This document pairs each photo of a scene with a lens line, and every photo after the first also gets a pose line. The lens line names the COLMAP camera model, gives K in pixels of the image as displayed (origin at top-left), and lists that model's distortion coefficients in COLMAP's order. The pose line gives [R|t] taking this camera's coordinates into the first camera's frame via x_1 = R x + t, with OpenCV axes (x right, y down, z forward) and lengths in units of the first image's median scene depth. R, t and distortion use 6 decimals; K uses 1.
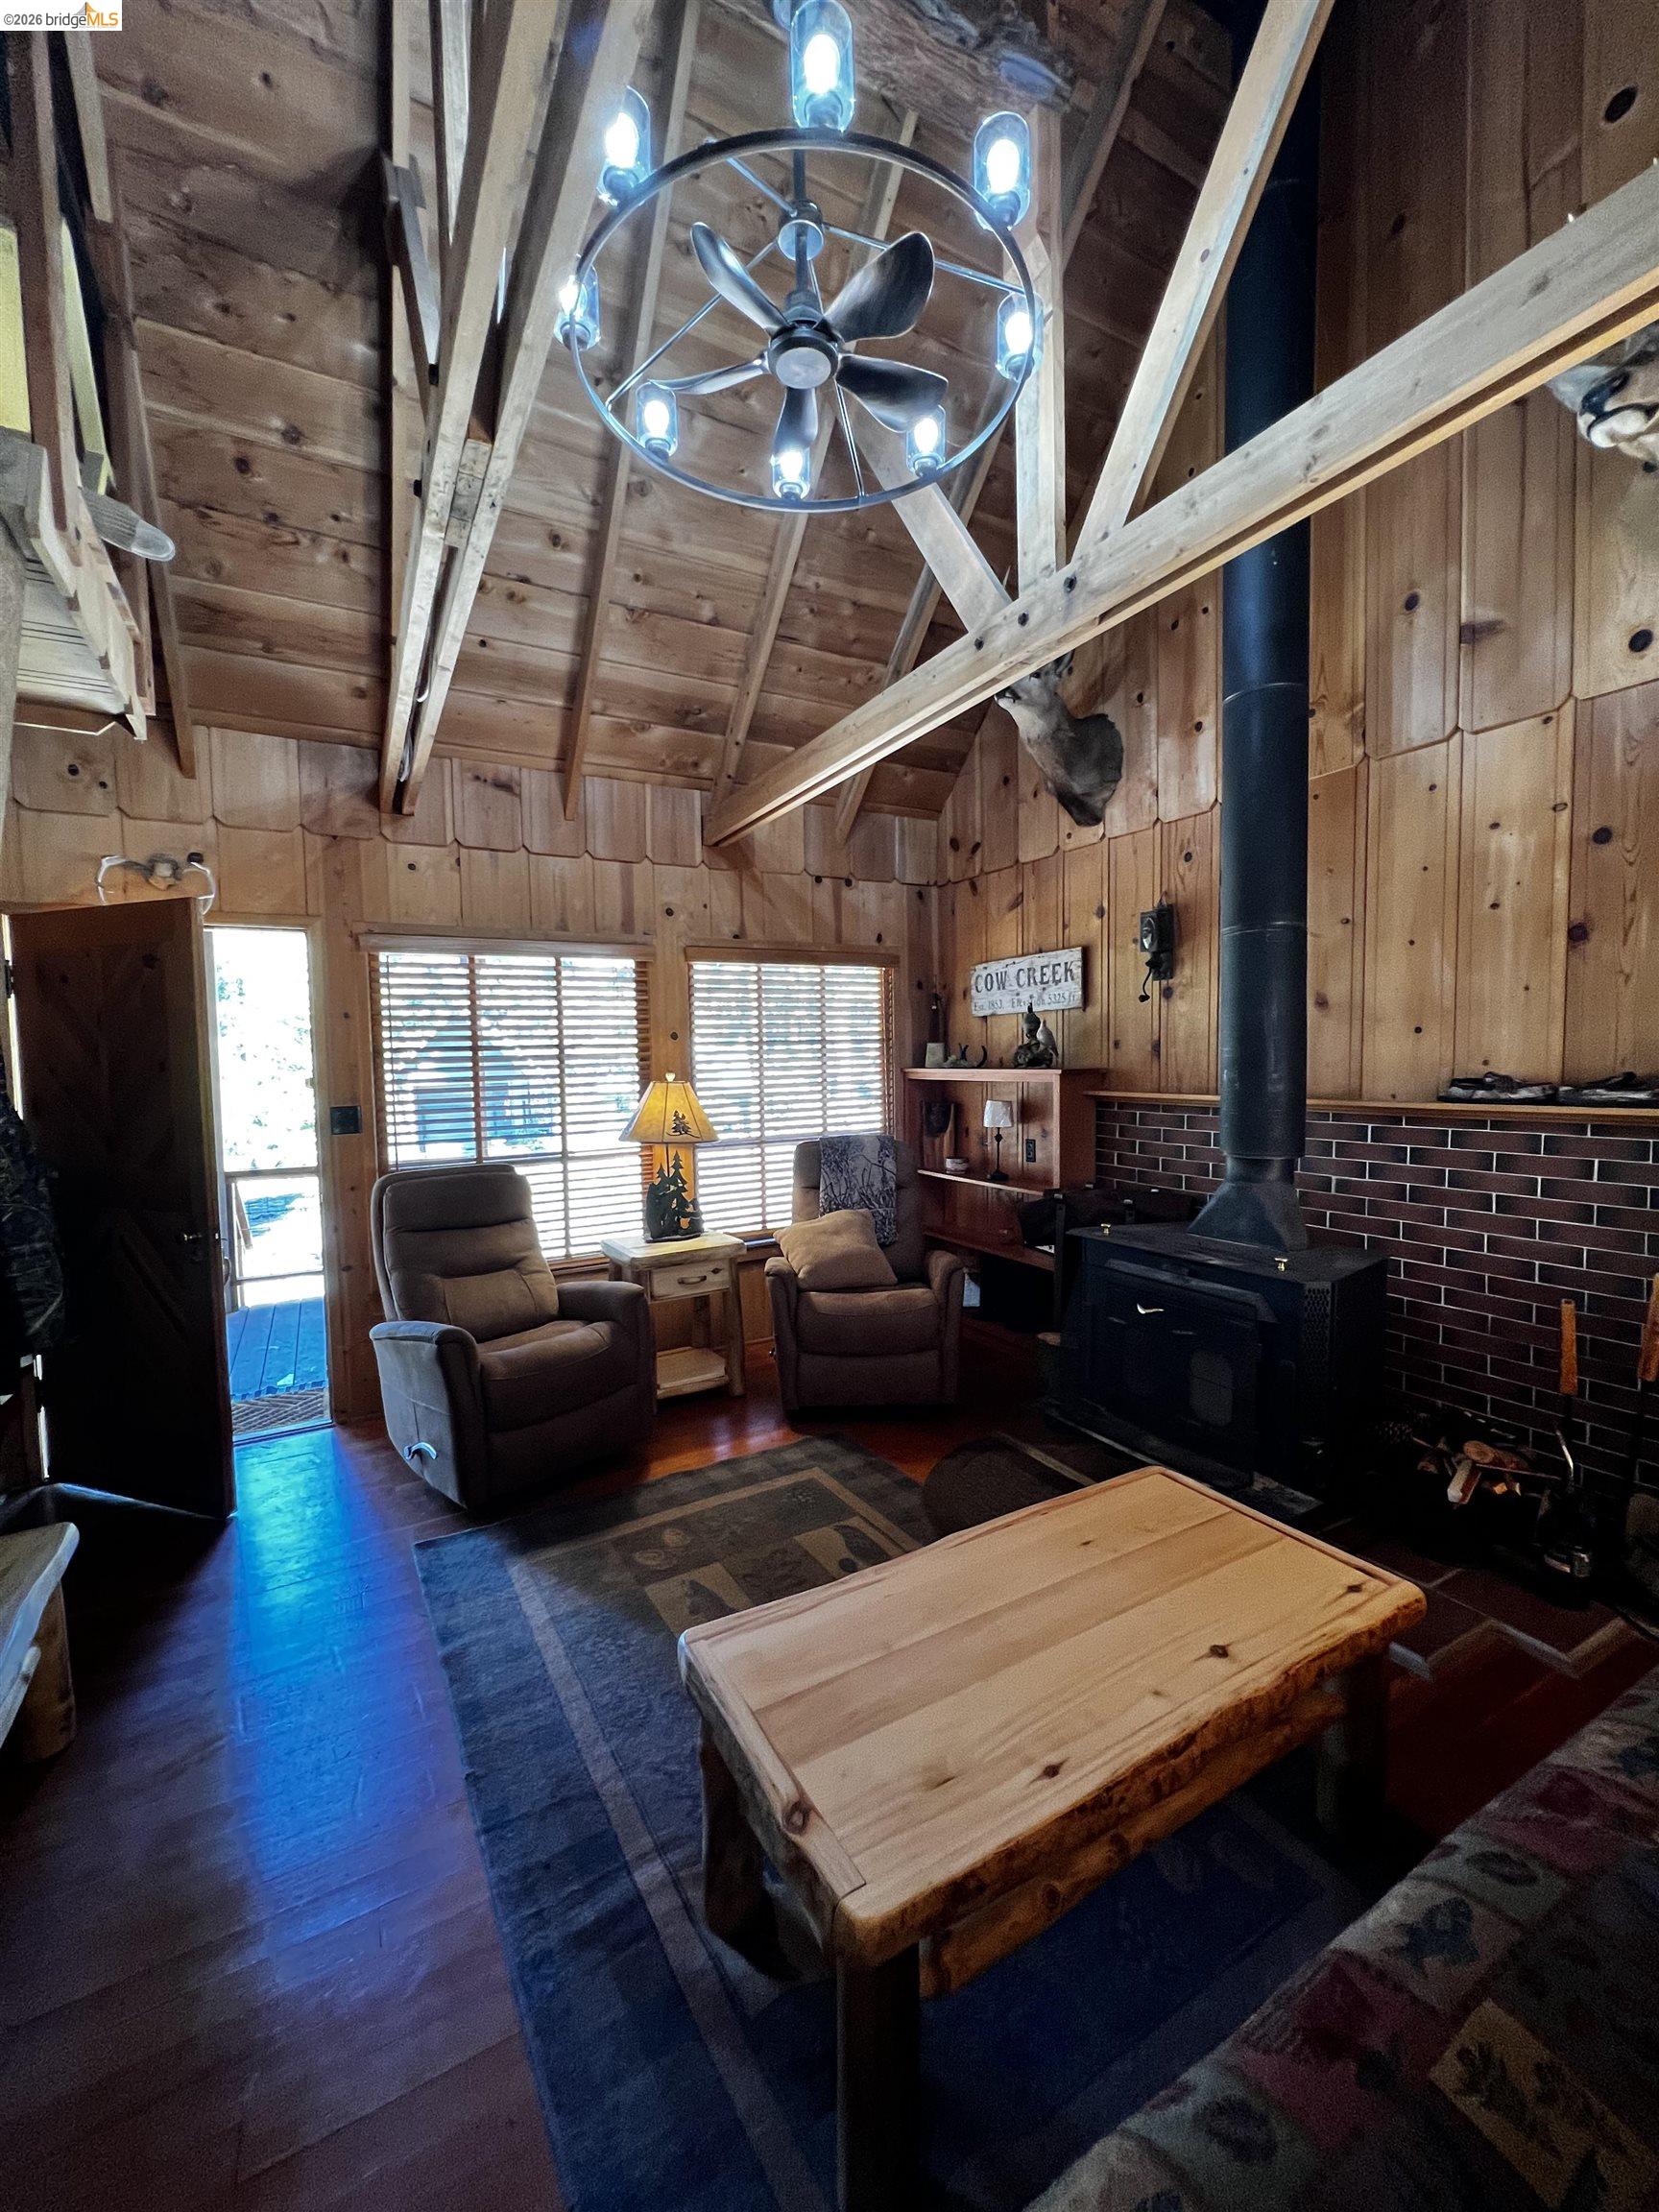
lens RADIAL K [[890.0, 0, 827.8], [0, 890.0, 1107.3], [0, 0, 1]] dist [0.000432, -0.000029]
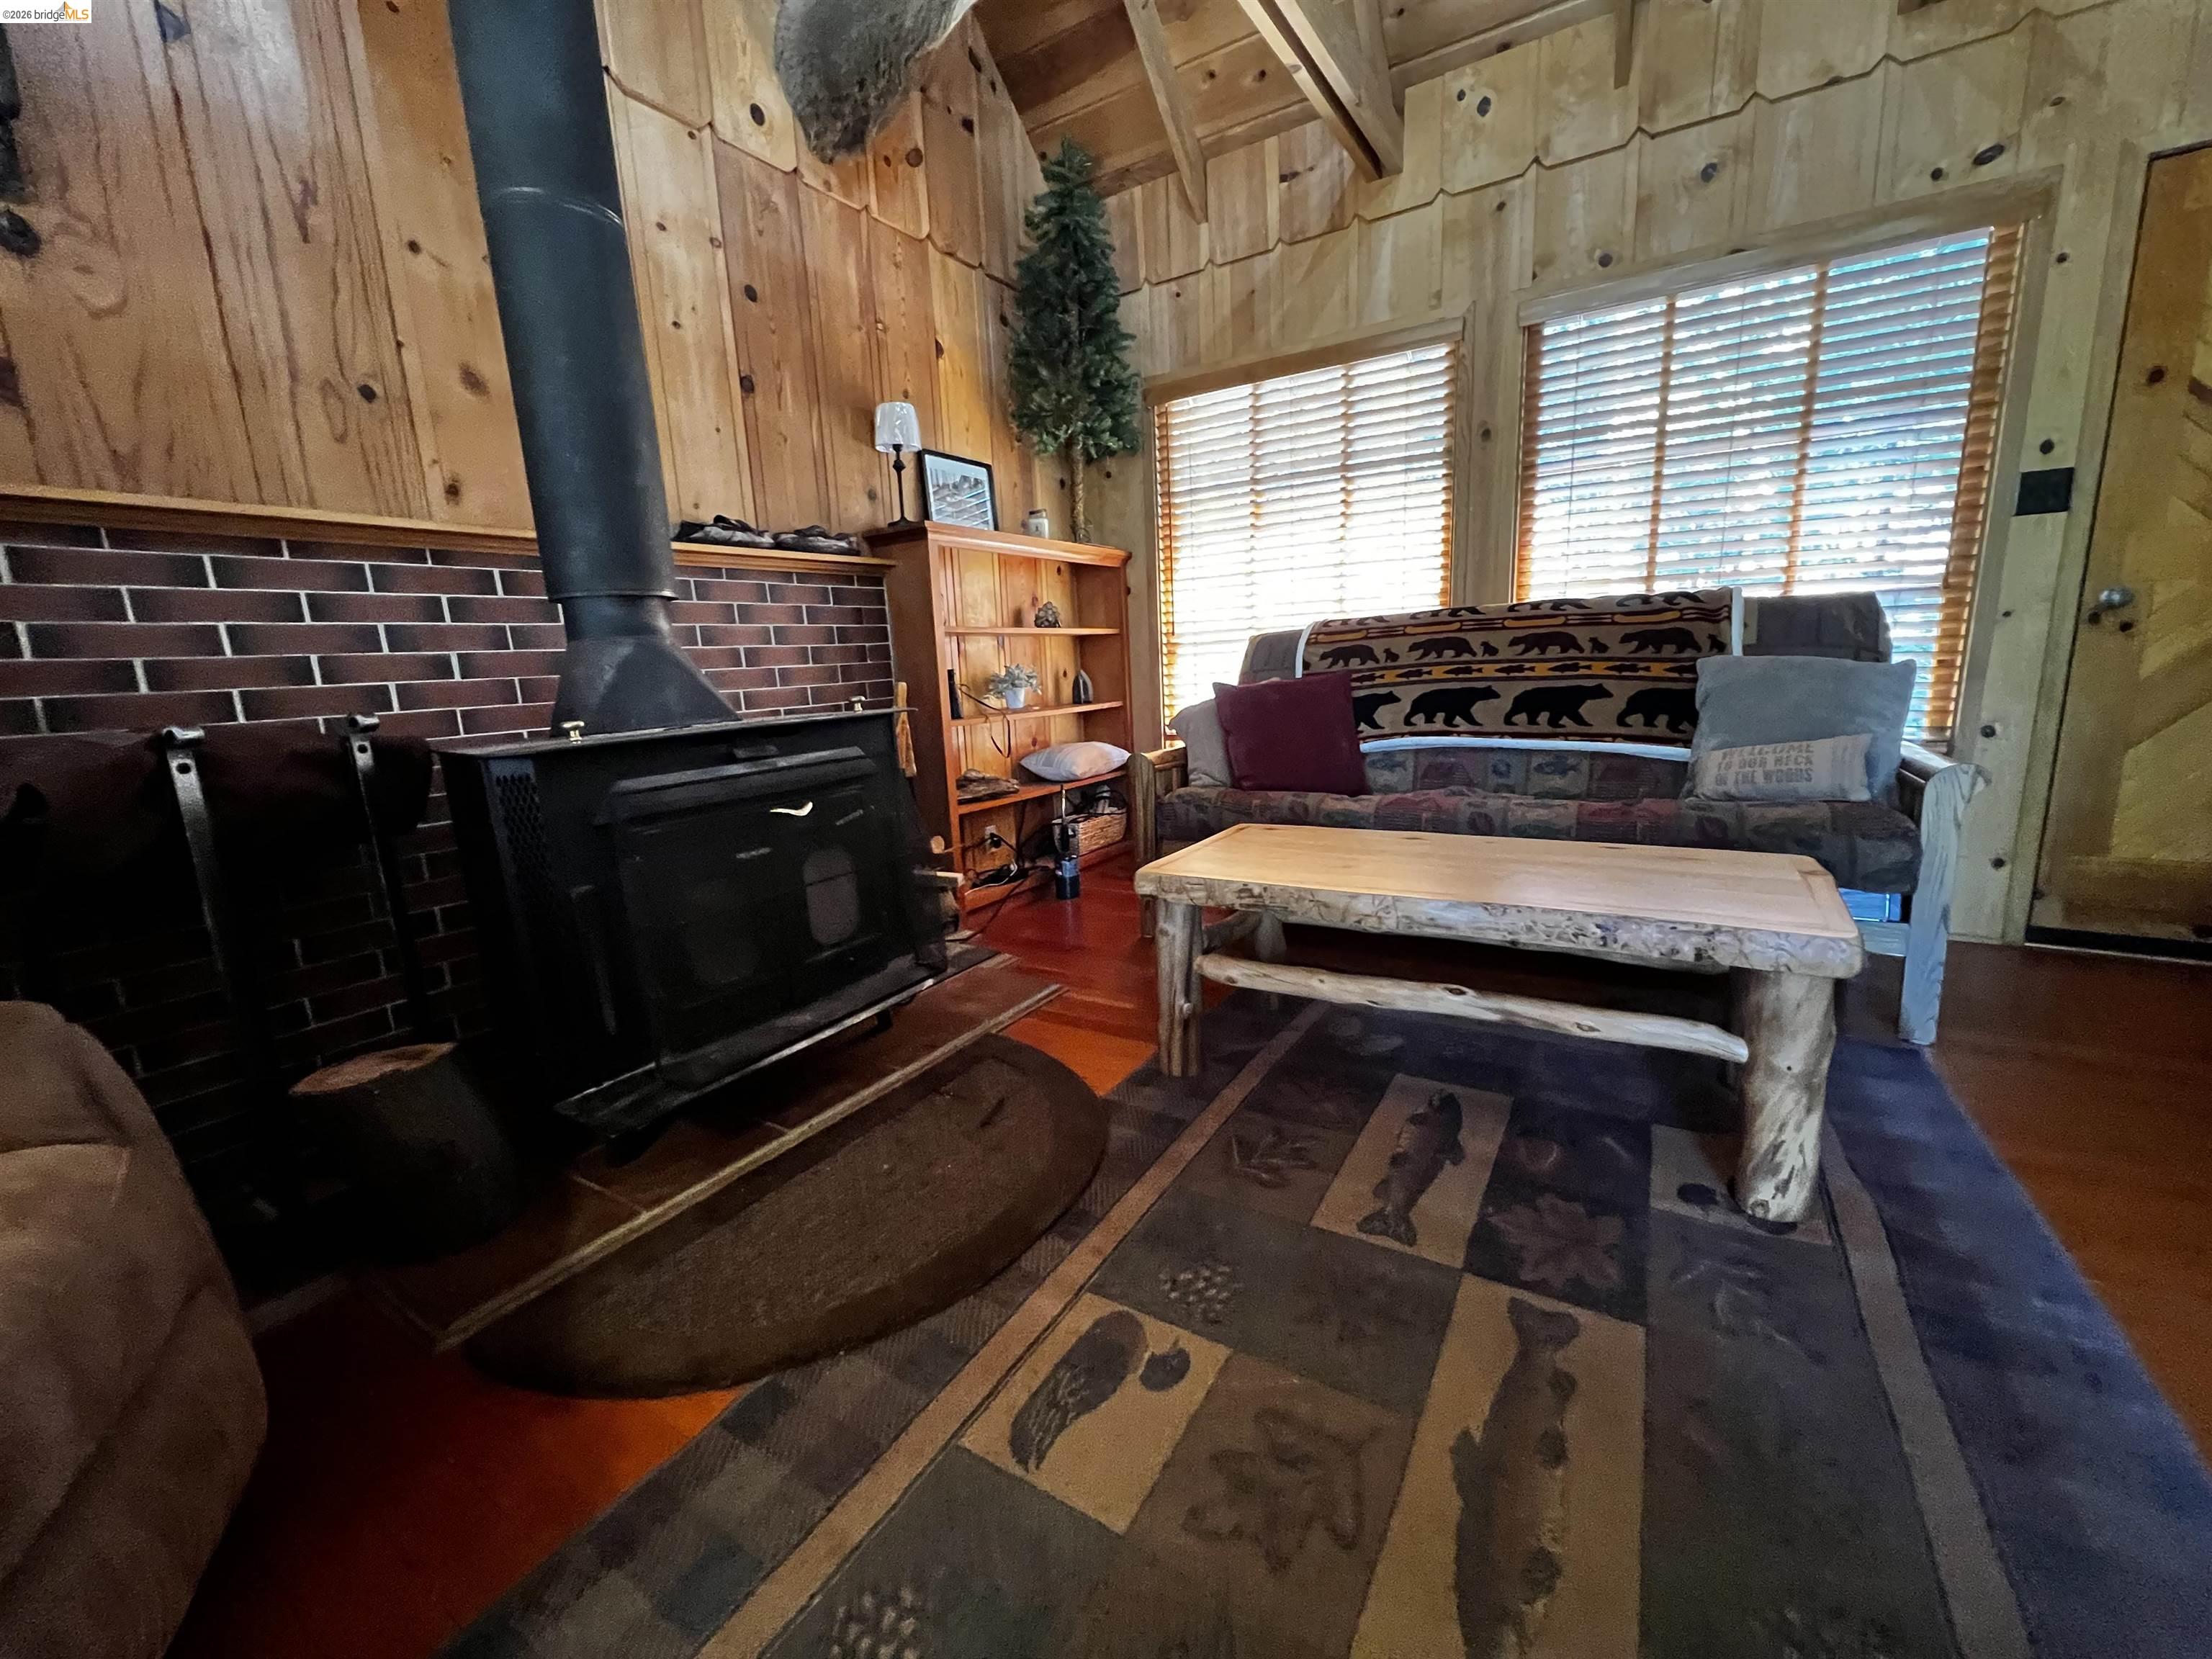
lens RADIAL K [[890.0, 0, 1107.4], [0, 890.0, 831.7], [0, 0, 1]] dist [0.000432, -0.000029]
pose [[-0.473088, -0.126689, 0.871859, -0.223911], [0.107264, 0.973962, 0.199730, 0.101925], [-0.874461, 0.188009, -0.447181, 0.805692]]
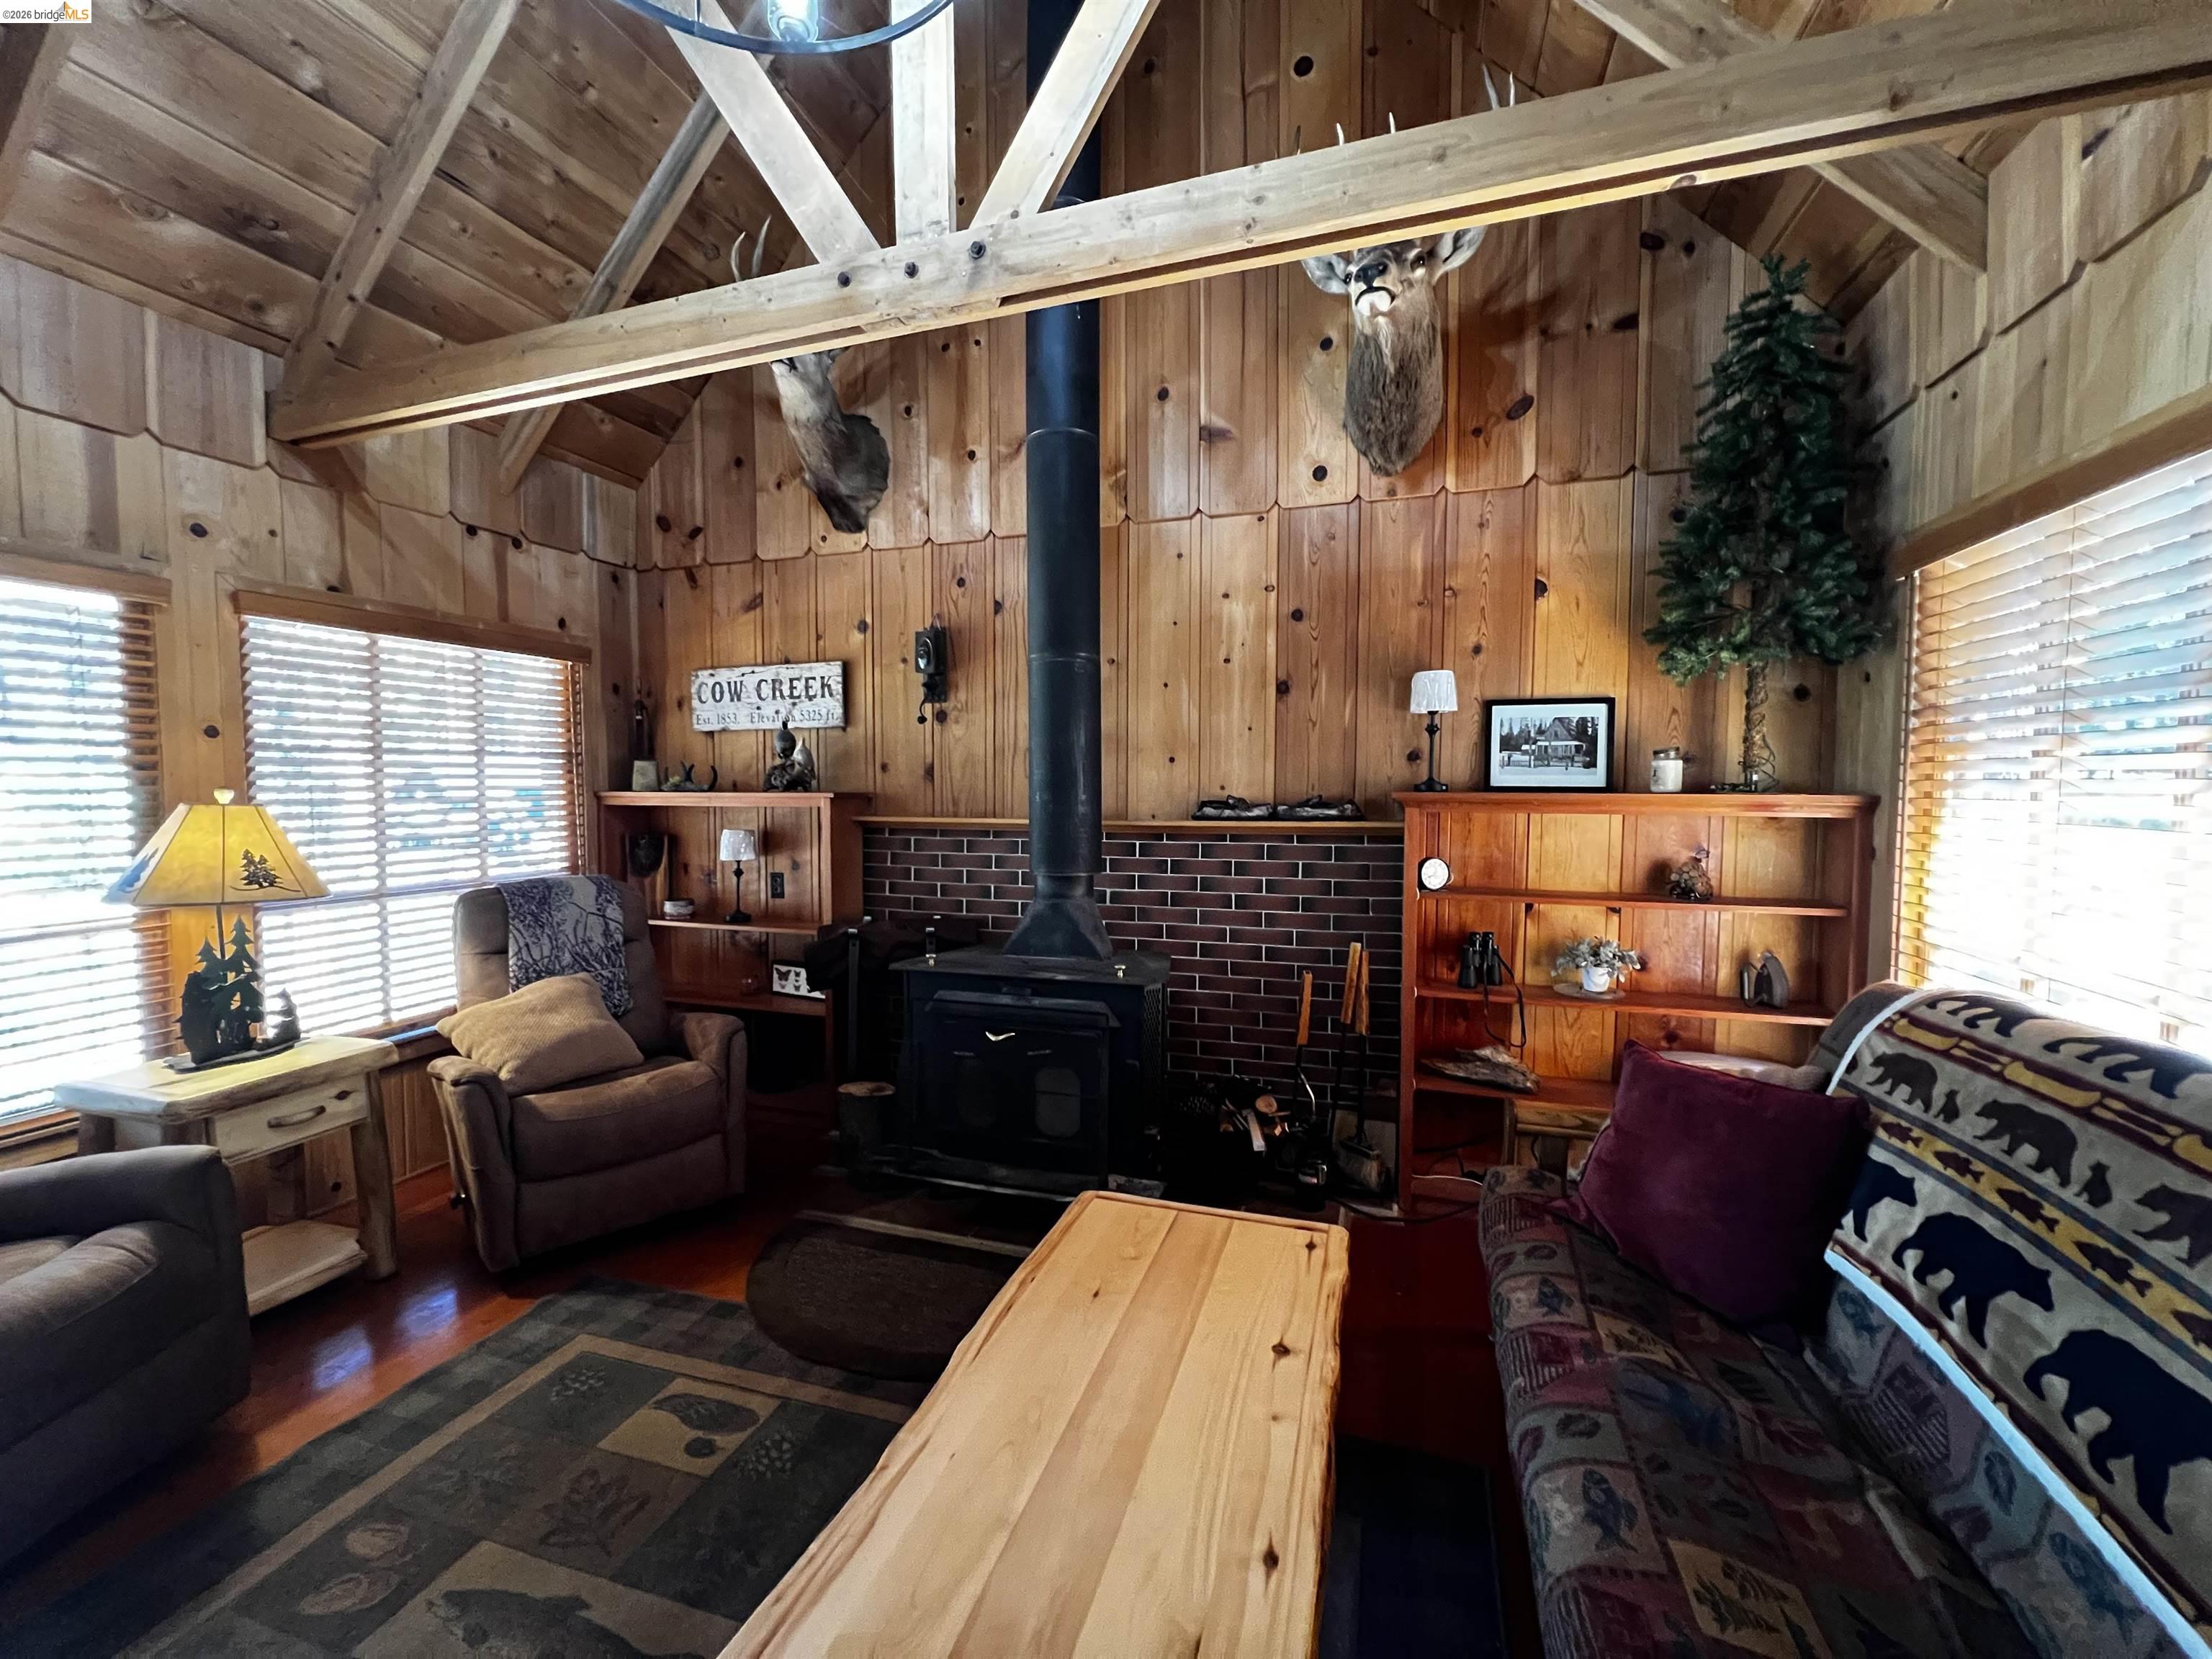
lens RADIAL K [[890.0, 0, 1107.4], [0, 890.0, 831.7], [0, 0, 1]] dist [0.000432, -0.000029]
pose [[0.742558, -0.015619, 0.669599, -0.146122], [0.024779, 0.999684, -0.004160, 0.008594], [-0.669323, 0.019681, 0.742711, 0.144021]]
